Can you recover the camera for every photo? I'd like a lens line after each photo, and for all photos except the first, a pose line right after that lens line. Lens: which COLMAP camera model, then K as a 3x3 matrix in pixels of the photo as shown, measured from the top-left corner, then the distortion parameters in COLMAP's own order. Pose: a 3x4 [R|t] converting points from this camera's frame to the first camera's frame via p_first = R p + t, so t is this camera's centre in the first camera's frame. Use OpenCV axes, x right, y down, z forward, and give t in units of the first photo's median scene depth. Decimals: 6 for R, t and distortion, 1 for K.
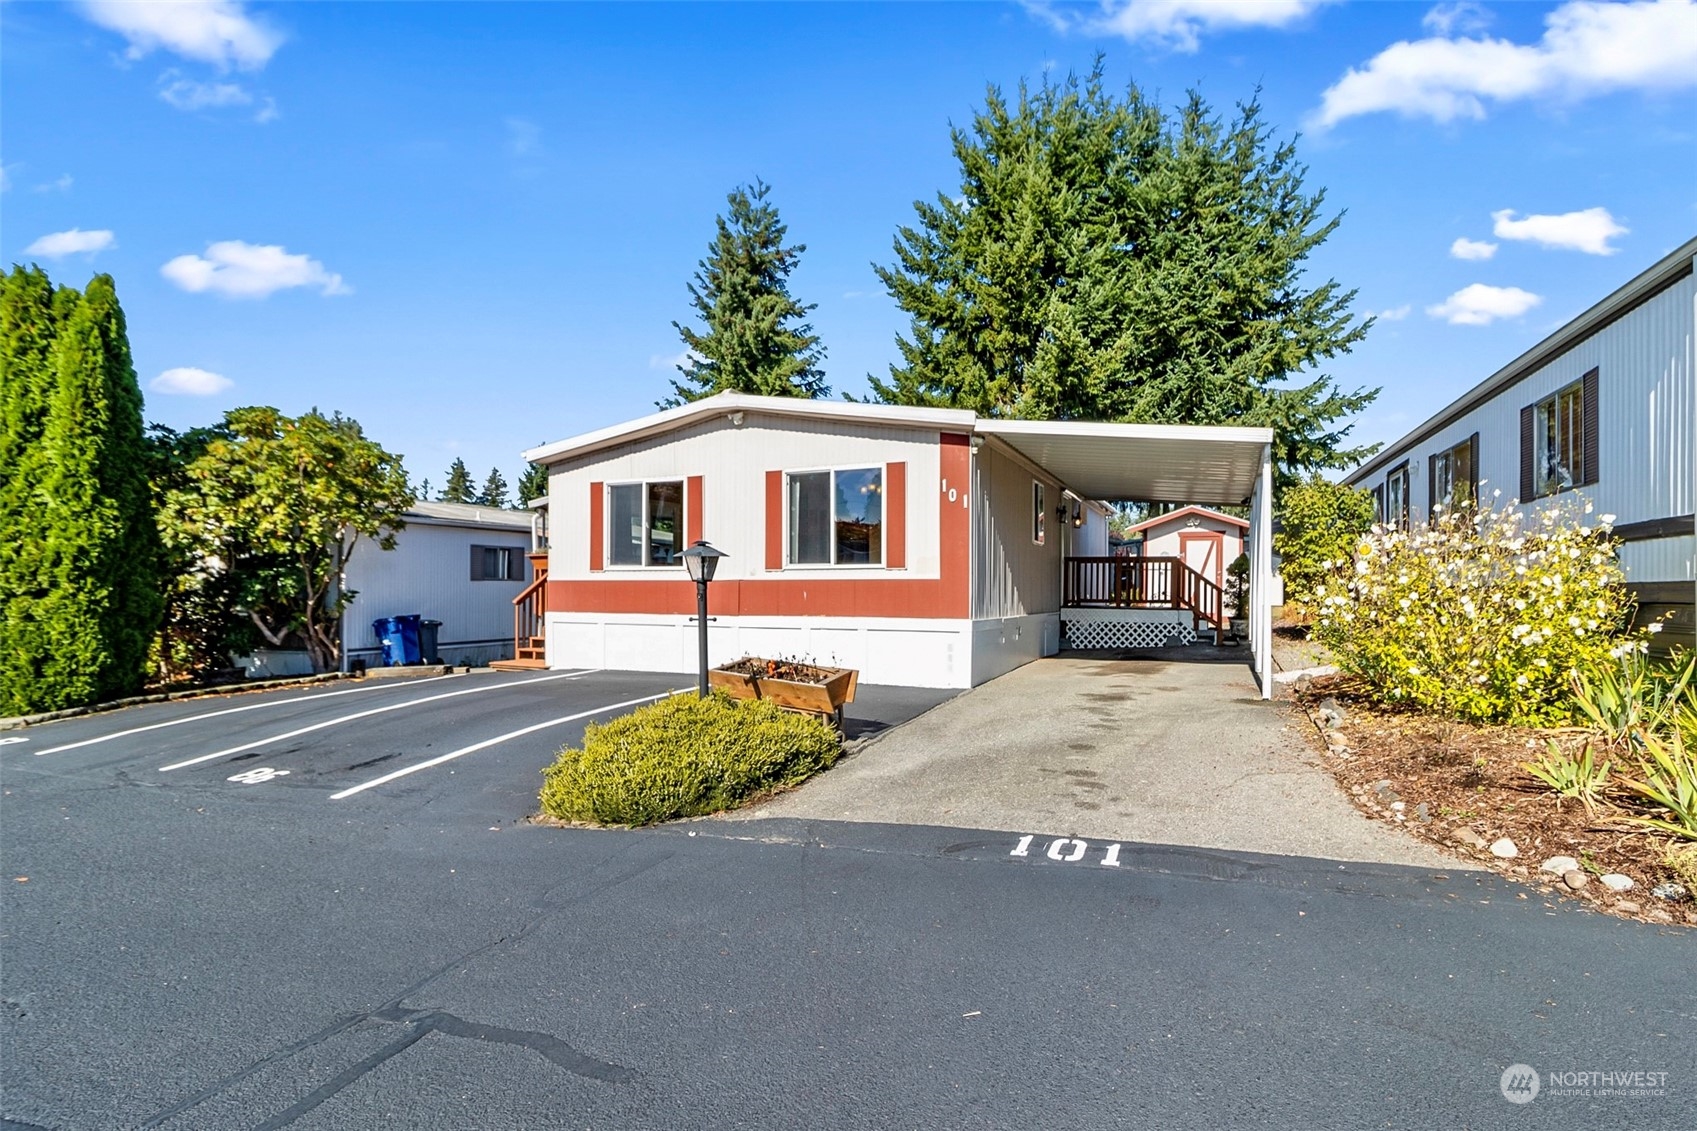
lens RADIAL K [[815.7, 0, 859.9], [0, 815.7, 570.8], [0, 0, 1]] dist [0.004706, 0.000903]
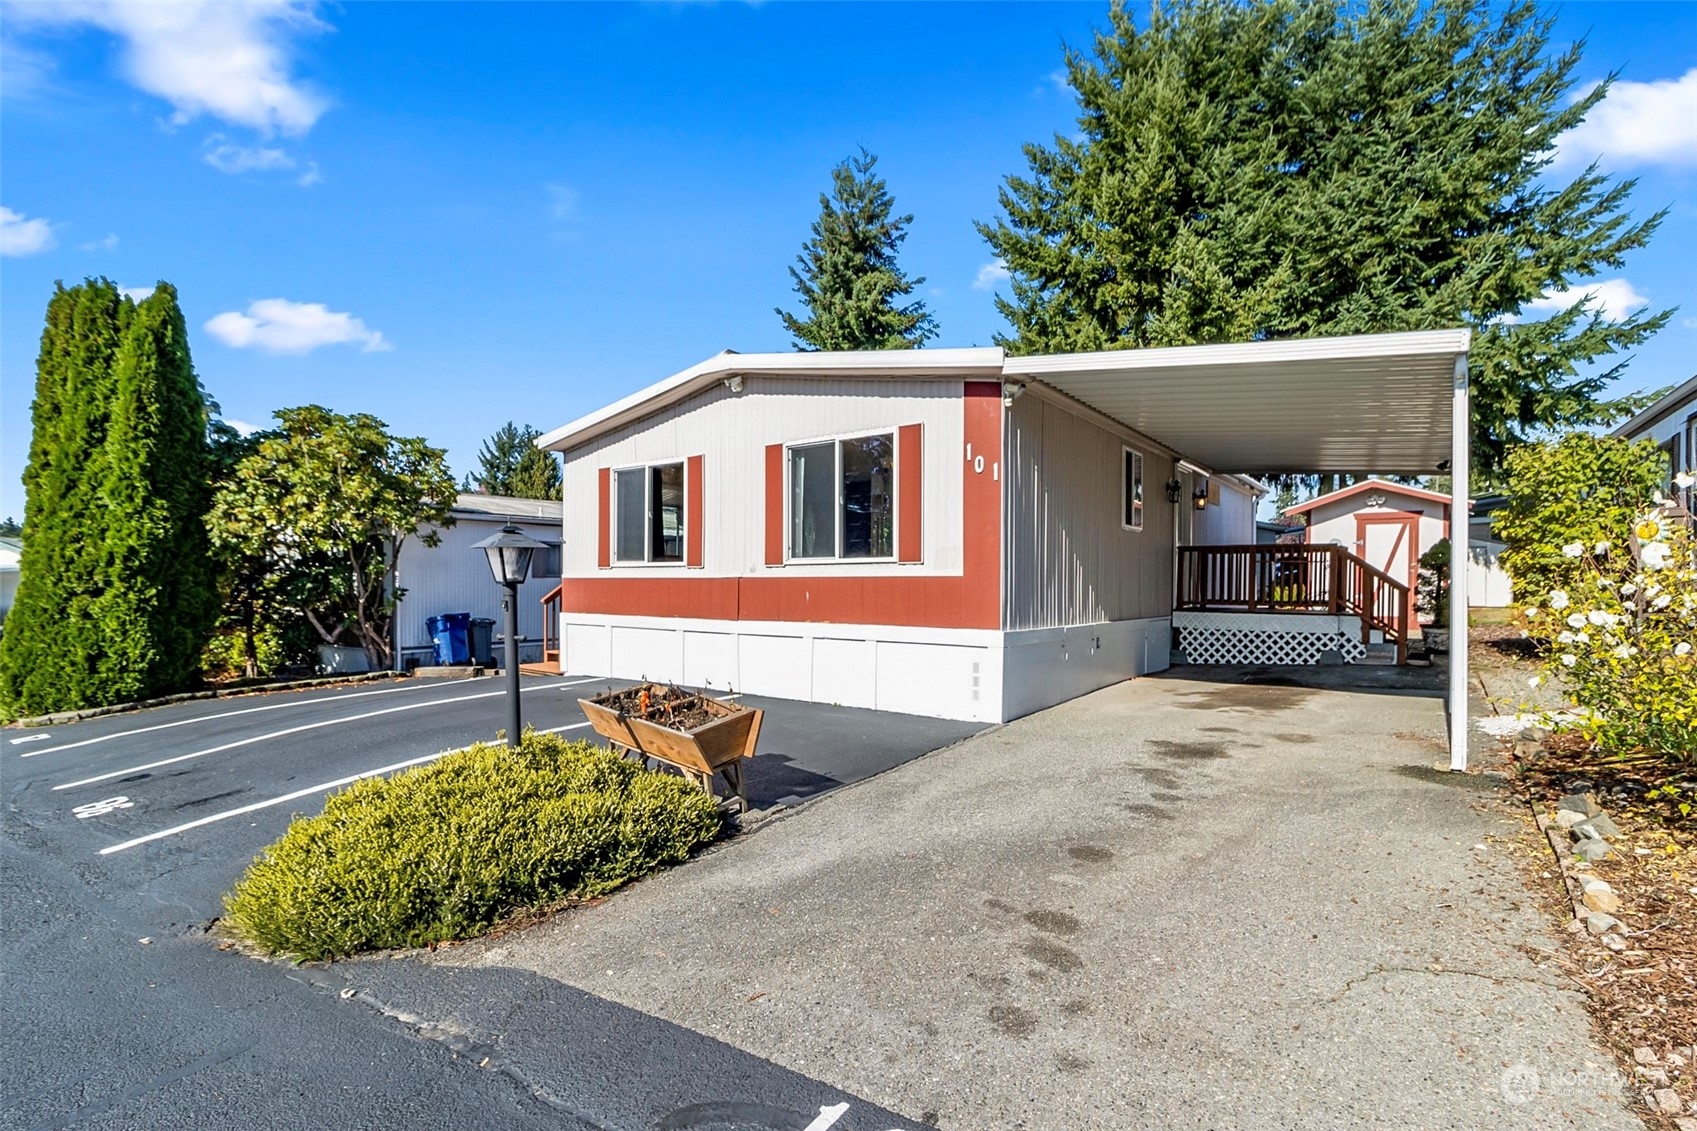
lens RADIAL K [[799.3, 0, 823.7], [0, 799.3, 575.6], [0, 0, 1]] dist [0.003591, 0.001265]
pose [[0.971636, -0.003216, -0.236461, 0.115598], [0.006358, 0.999901, 0.012526, -0.000385], [0.236398, -0.013674, 0.971560, 0.197131]]
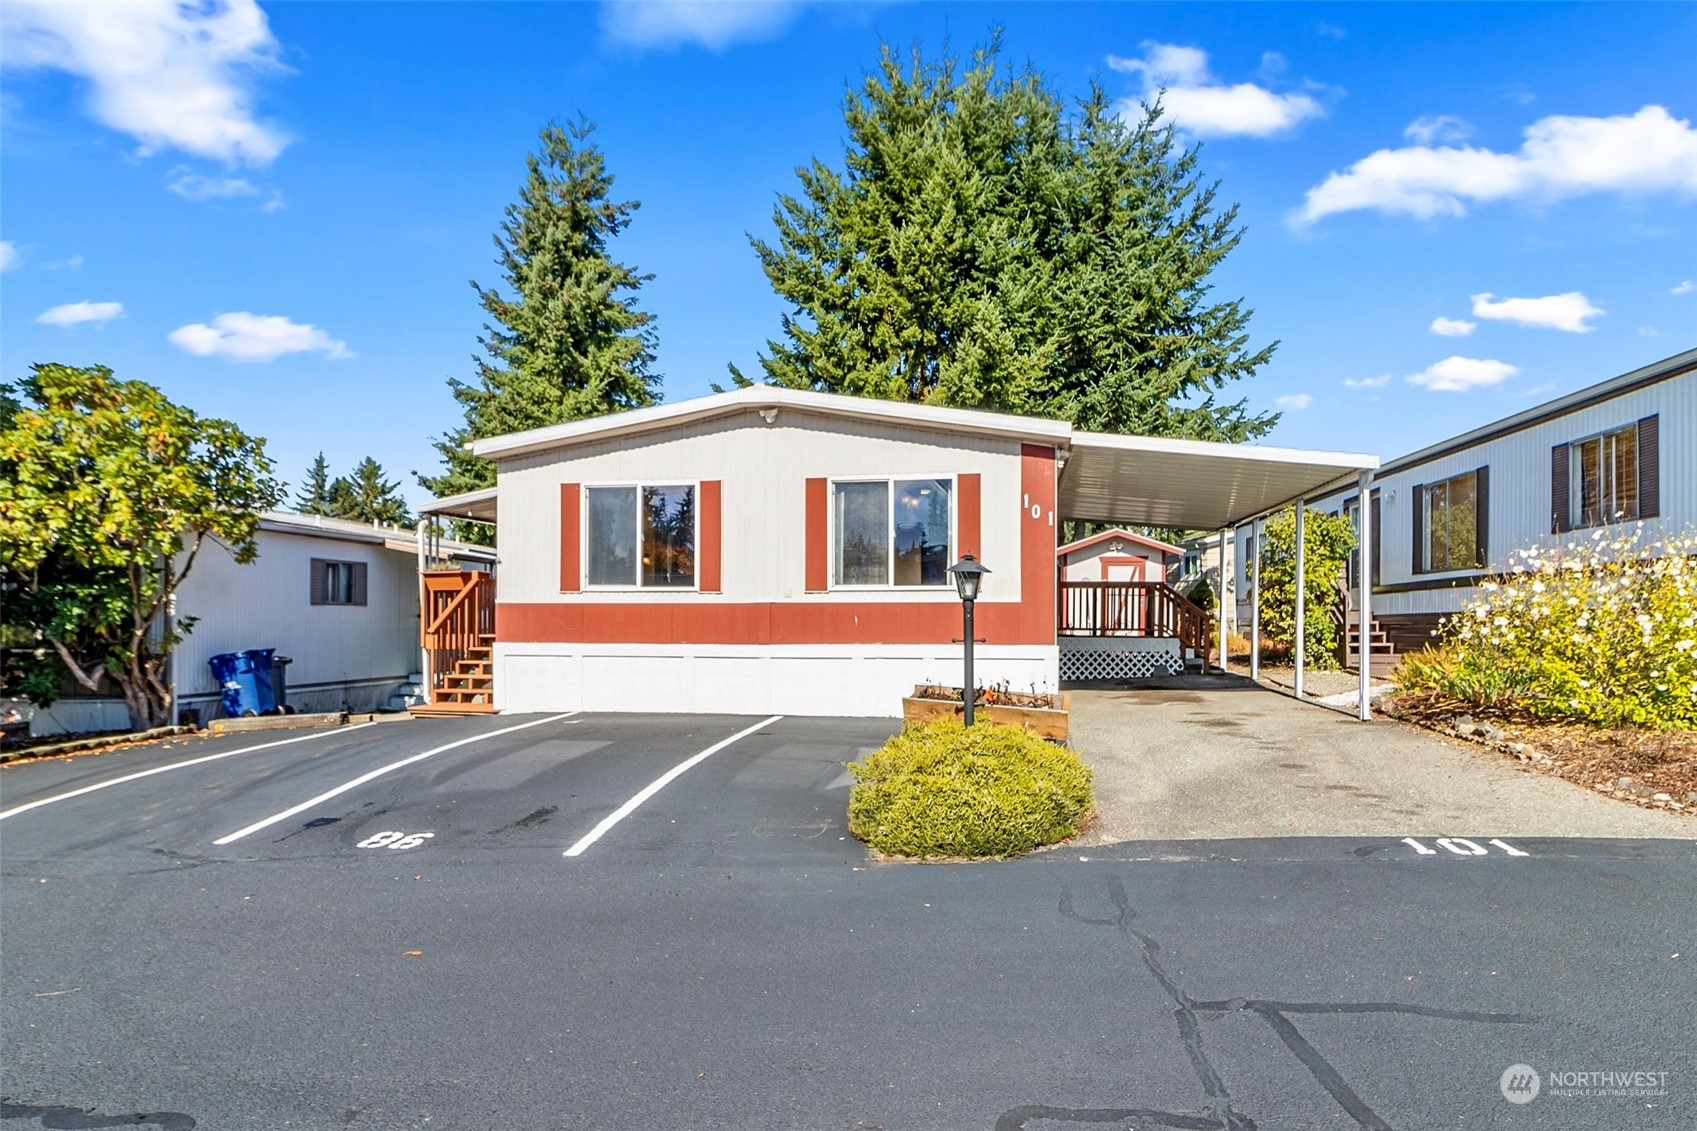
lens RADIAL K [[983.4, 0, 816.9], [0, 983.4, 600.9], [0, 0, 1]] dist [0.002752, 0.001618]
pose [[0.969830, 0.004631, 0.243740, -0.312546], [-0.004743, 0.999989, -0.000128, 0.007907], [-0.243738, -0.001032, 0.969841, -0.017987]]
